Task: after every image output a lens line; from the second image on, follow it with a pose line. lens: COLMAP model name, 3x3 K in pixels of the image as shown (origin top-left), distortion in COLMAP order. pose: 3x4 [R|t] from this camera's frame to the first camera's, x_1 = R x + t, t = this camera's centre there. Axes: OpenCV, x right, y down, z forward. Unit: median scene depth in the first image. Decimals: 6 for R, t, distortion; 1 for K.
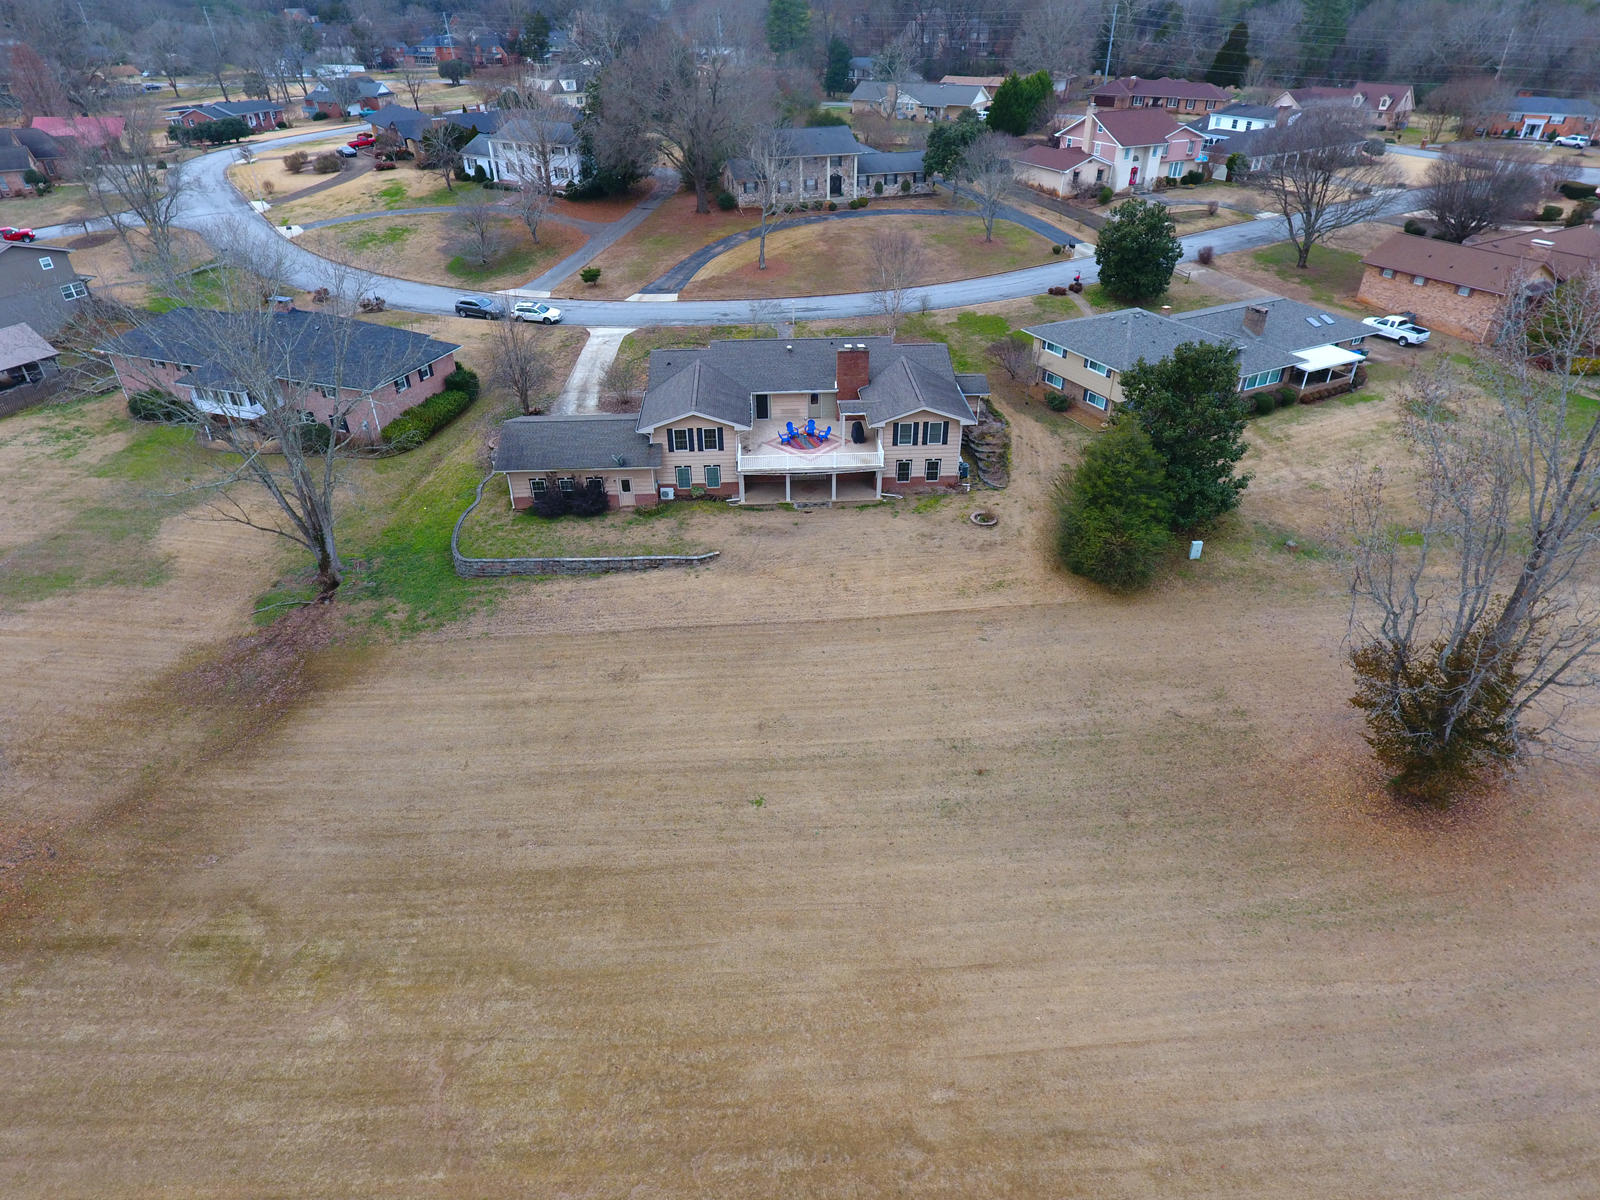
lens RADIAL K [[936.7, 0, 806.2], [0, 936.7, 603.7], [0, 0, 1]] dist [-0.003955, 0.001063]
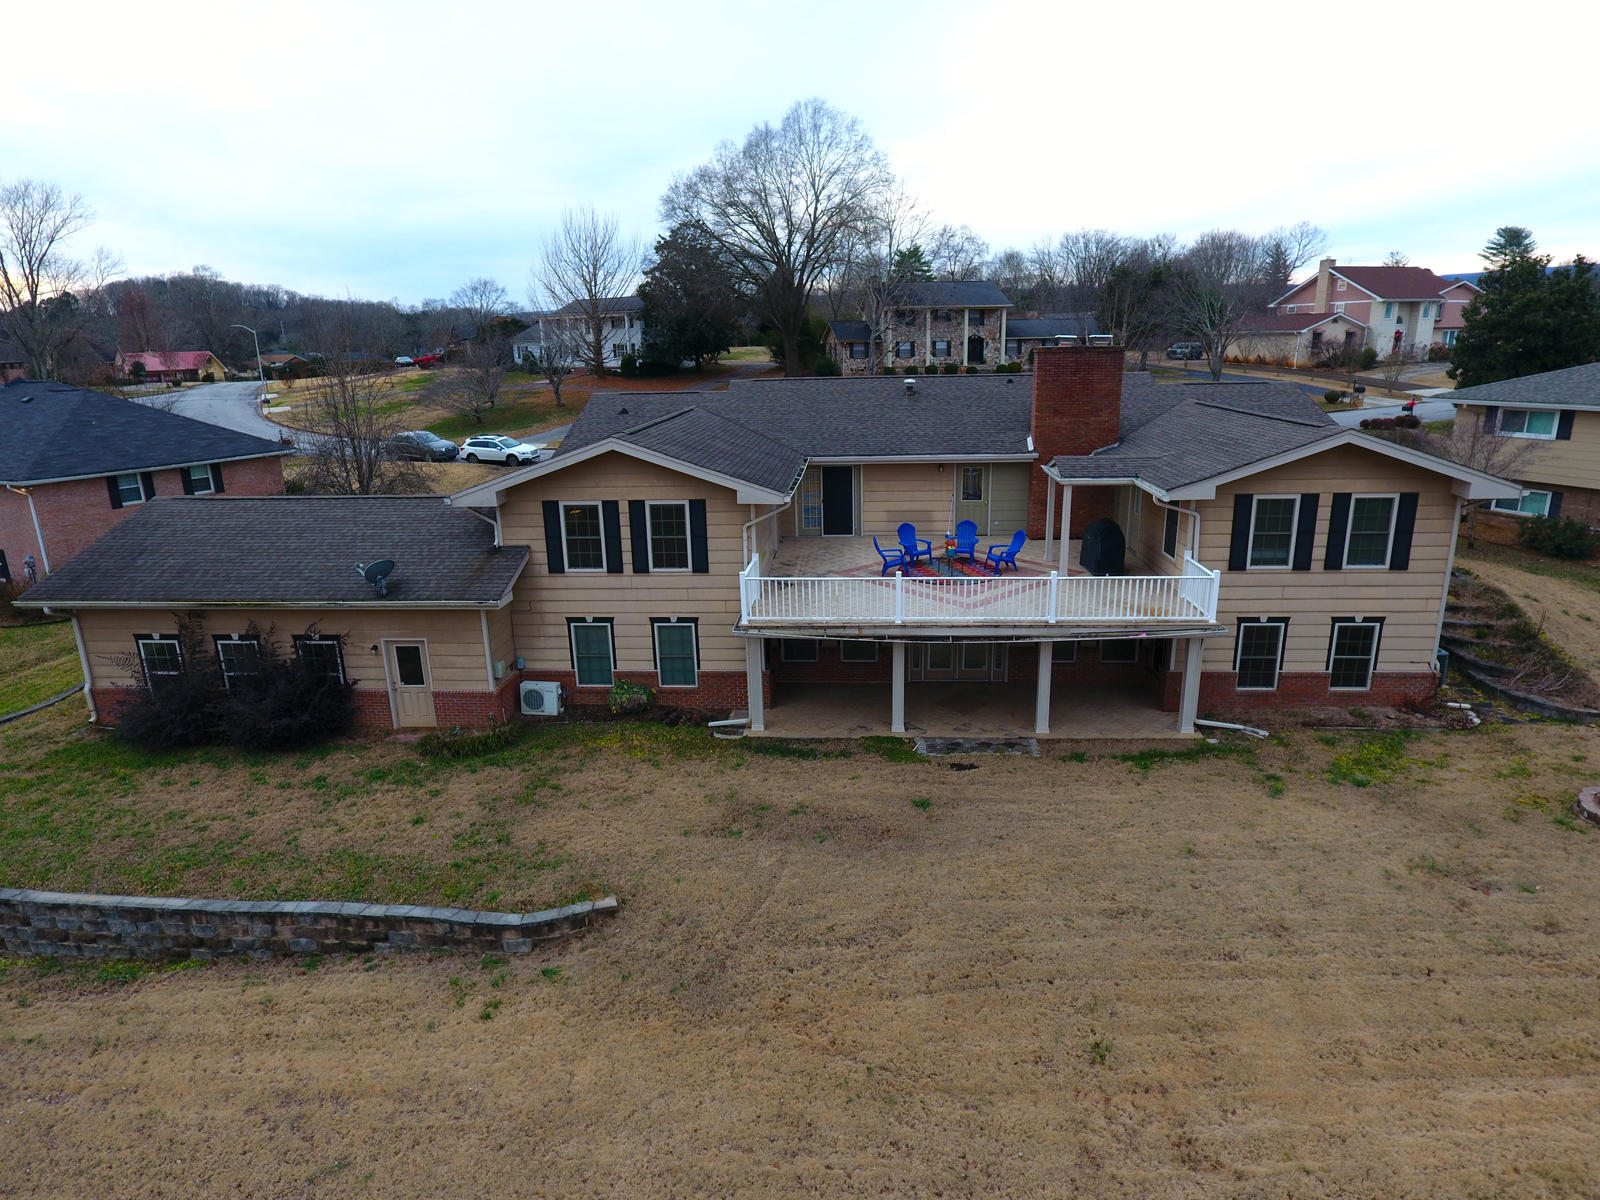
lens RADIAL K [[936.7, 0, 806.2], [0, 936.7, 603.7], [0, 0, 1]] dist [-0.003955, 0.001063]
pose [[0.992186, 0.017709, -0.123507, -0.009775], [-0.054882, 0.950914, -0.304549, -0.044351], [0.112052, 0.308948, 0.944455, 0.579738]]
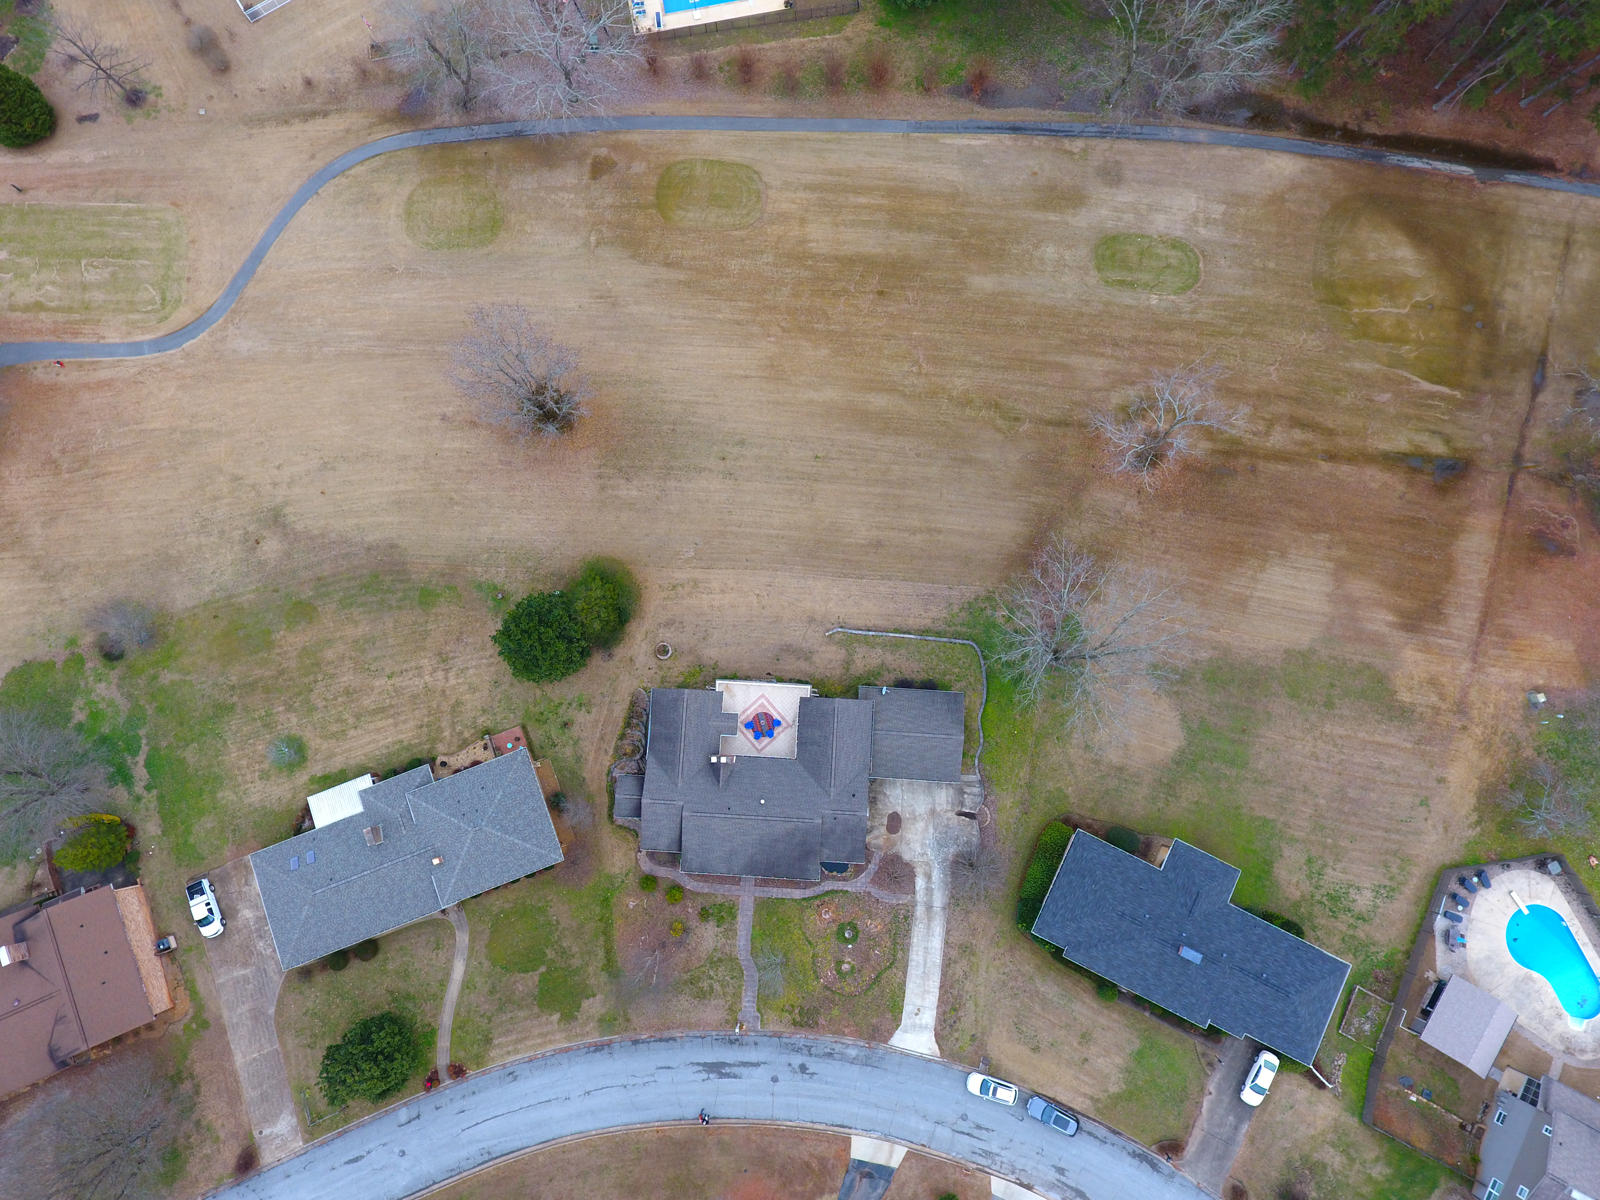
lens RADIAL K [[936.7, 0, 806.2], [0, 936.7, 603.7], [0, 0, 1]] dist [-0.003955, 0.001063]
pose [[-0.993082, -0.111227, 0.037633, -0.090364], [0.082256, -0.430265, 0.898947, -1.234301], [-0.083795, 0.895824, 0.436438, 0.156197]]
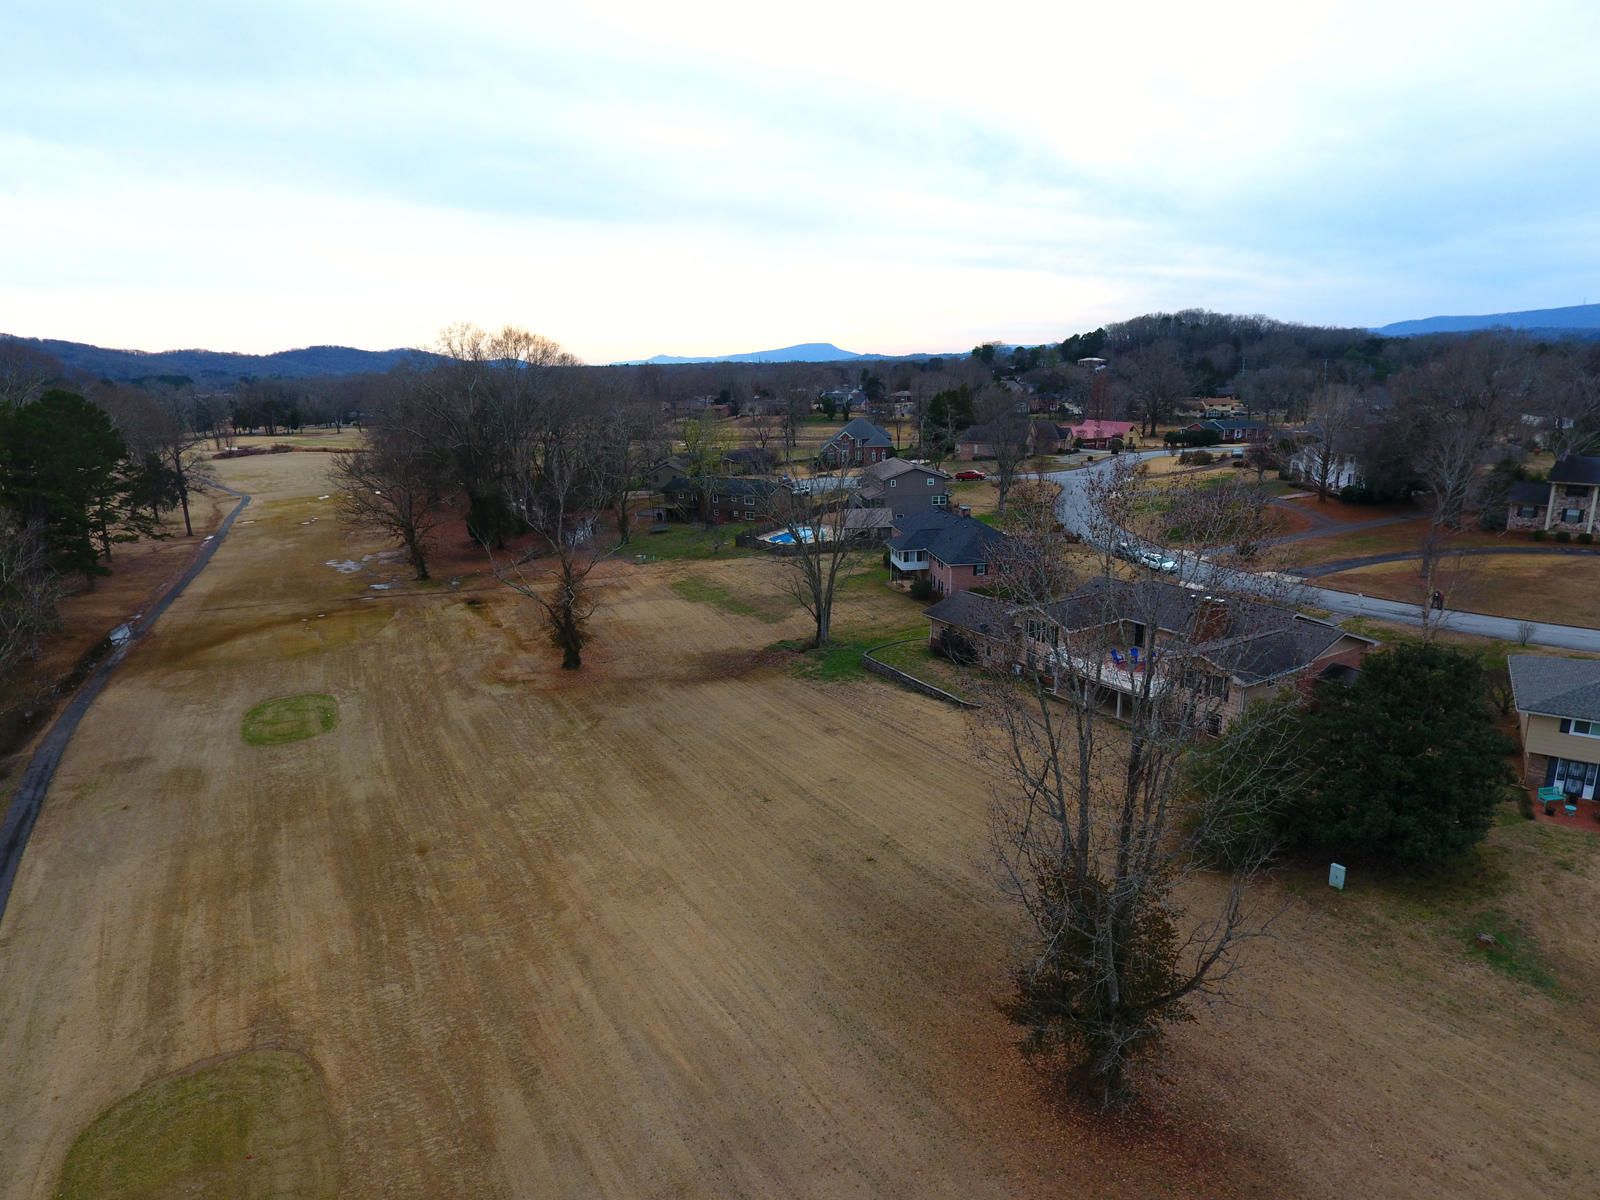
lens RADIAL K [[936.7, 0, 806.2], [0, 936.7, 603.7], [0, 0, 1]] dist [-0.003955, 0.001063]
pose [[0.472471, 0.213940, -0.854986, 0.640001], [-0.471899, 0.880727, -0.040394, -0.011682], [0.744367, 0.422552, 0.517076, 0.107075]]
